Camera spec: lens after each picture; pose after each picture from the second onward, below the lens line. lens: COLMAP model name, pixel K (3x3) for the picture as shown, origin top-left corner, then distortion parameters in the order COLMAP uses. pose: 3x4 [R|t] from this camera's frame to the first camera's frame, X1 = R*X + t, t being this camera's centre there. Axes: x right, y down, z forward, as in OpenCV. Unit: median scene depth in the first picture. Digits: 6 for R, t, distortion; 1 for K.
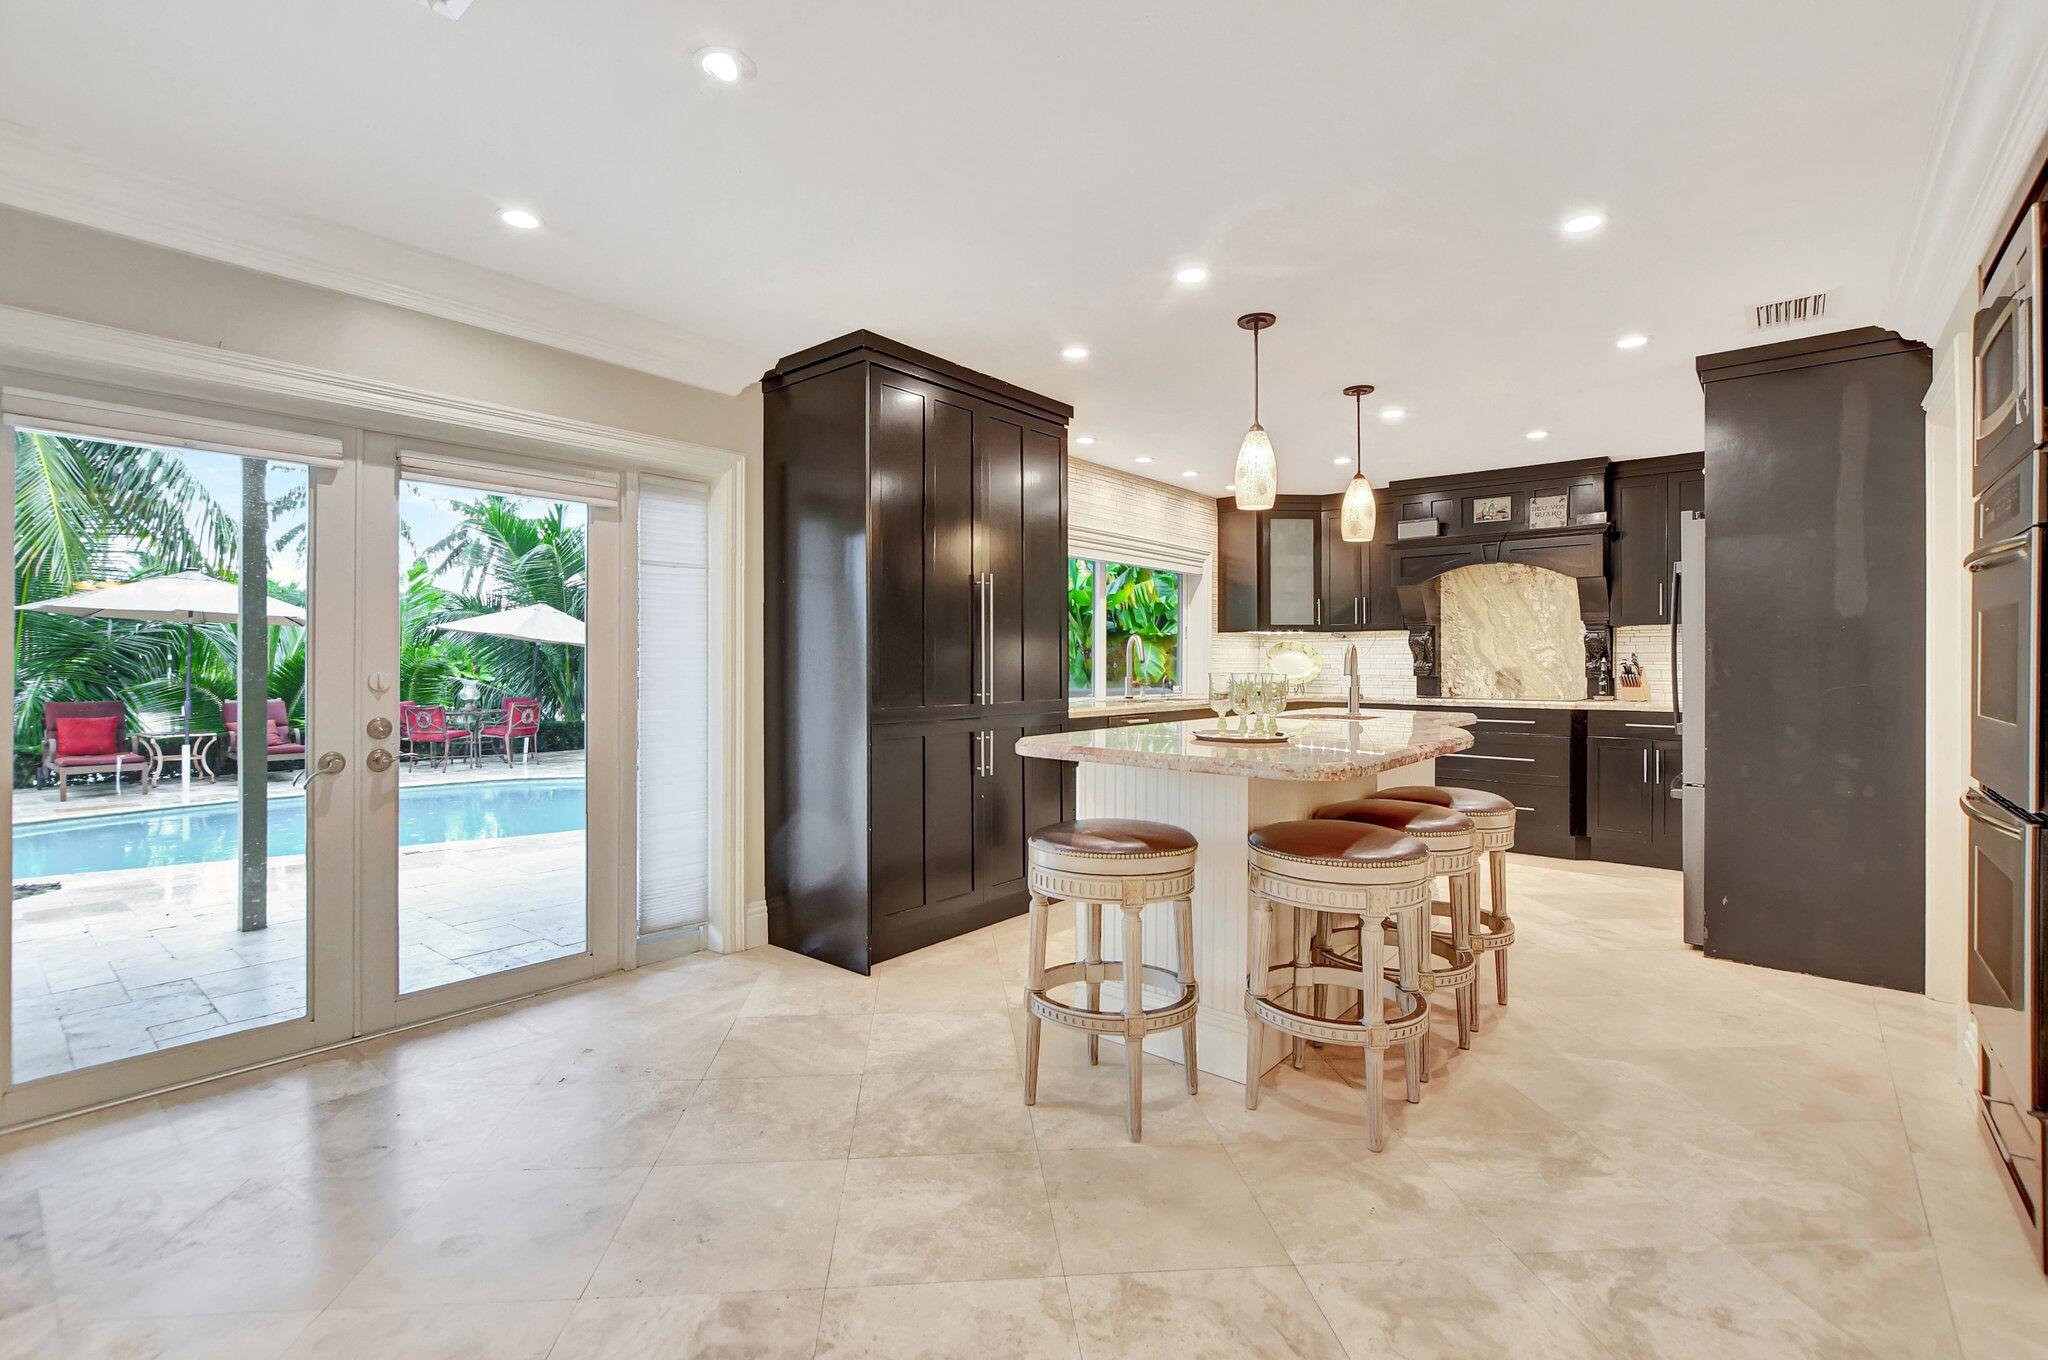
lens RADIAL K [[909.0, 0, 1015.2], [0, 909.0, 664.8], [0, 0, 1]] dist [0.002489, 0.000844]
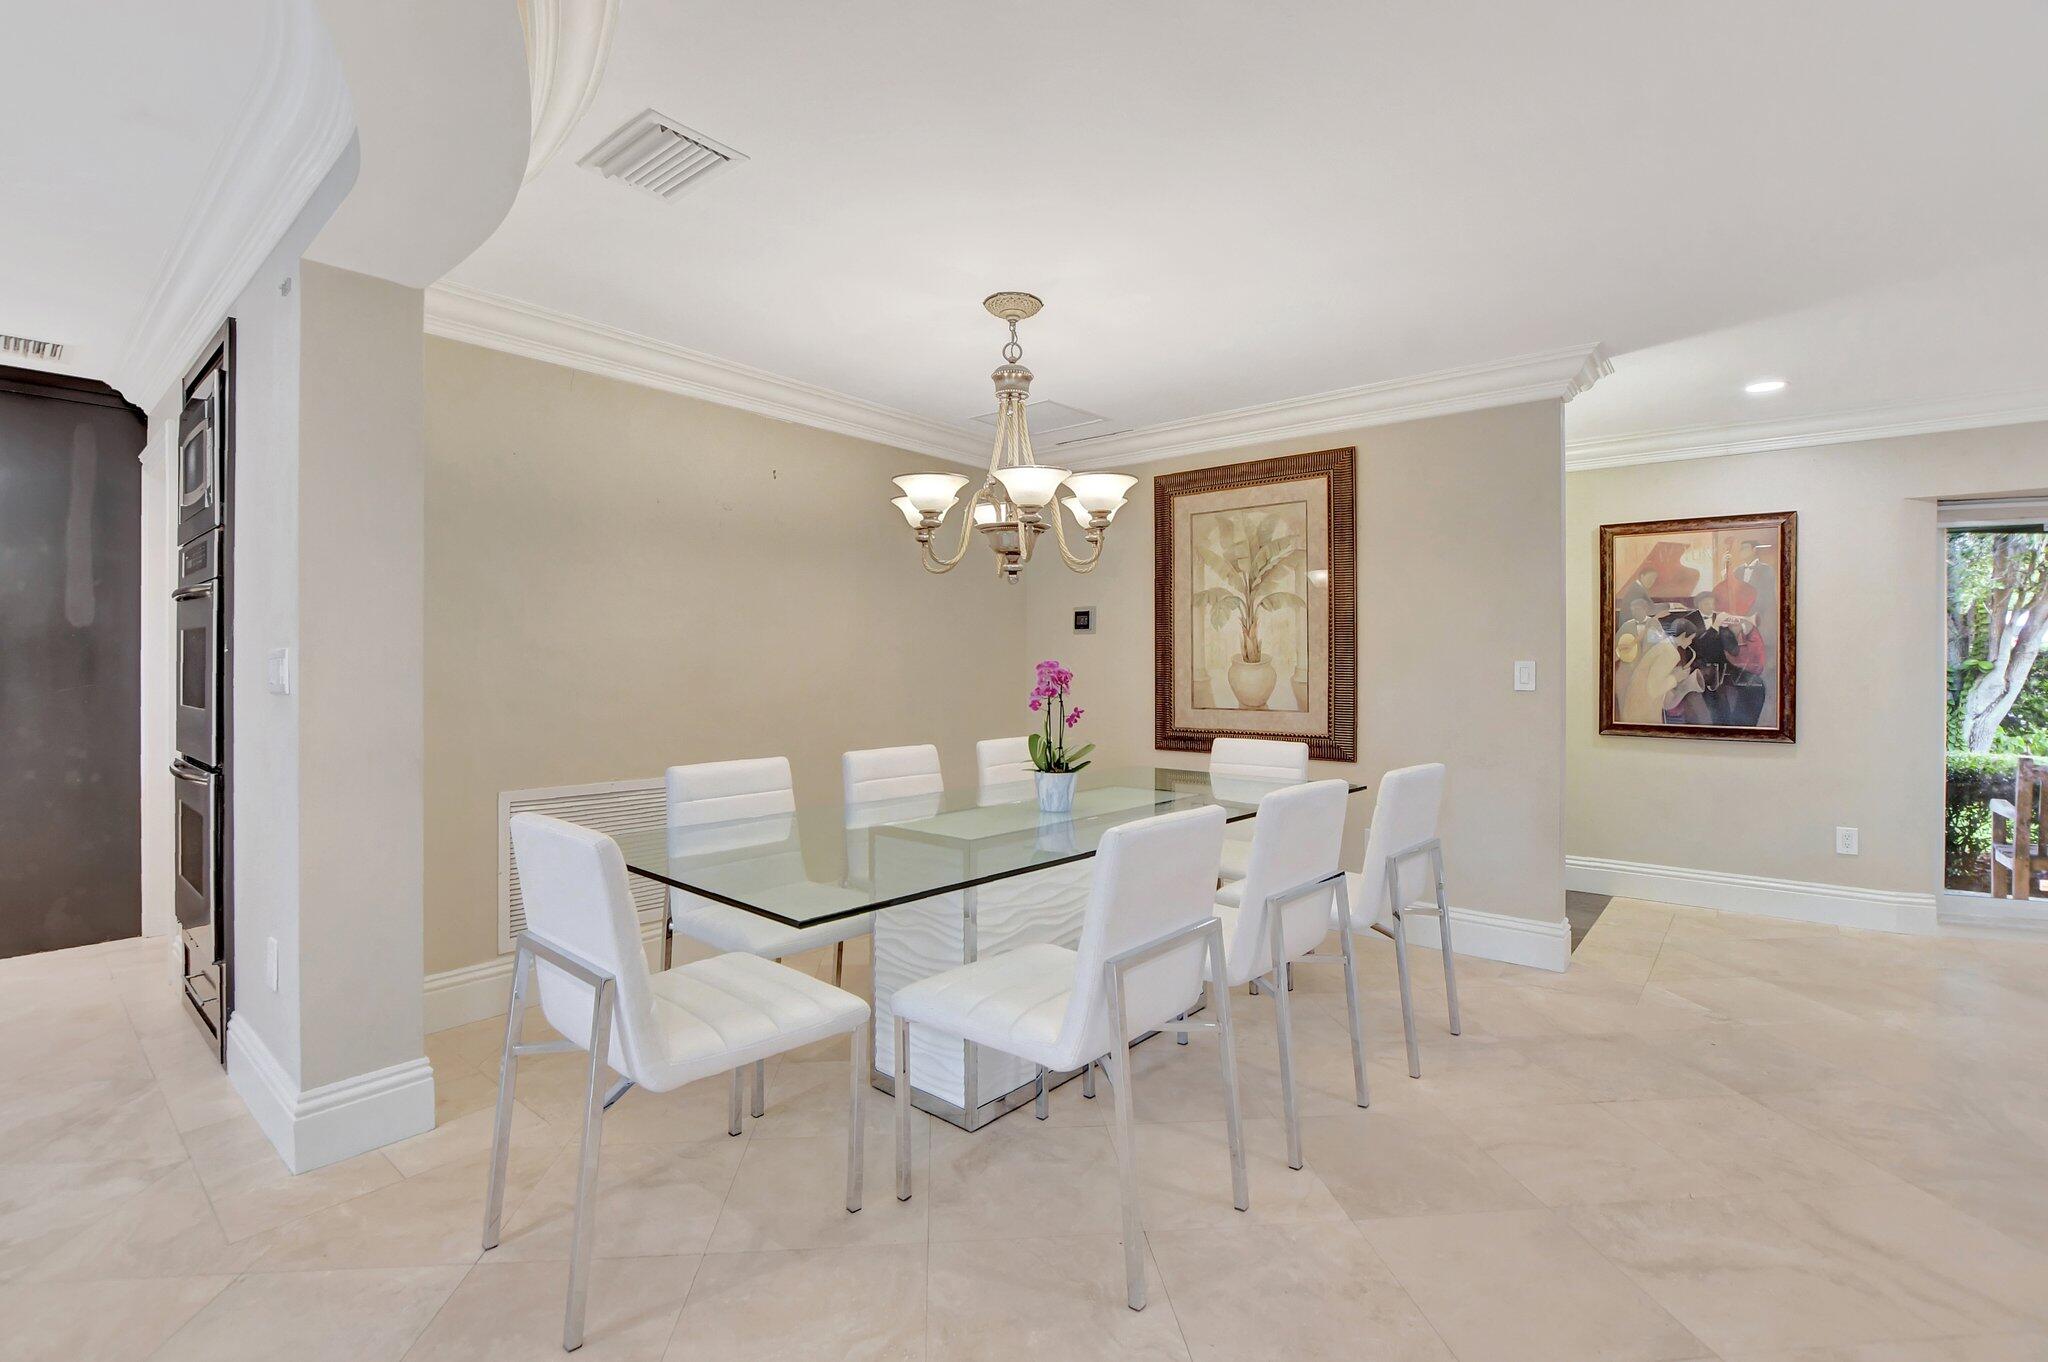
lens RADIAL K [[909.6, 0, 1018.4], [0, 909.6, 676.3], [0, 0, 1]] dist [0.002361, -0.015010]
pose [[0.004202, -0.003977, 0.999983, -0.305124], [-0.003681, 0.999985, 0.003992, 0.001421], [-0.999984, -0.003697, 0.004187, -0.275448]]
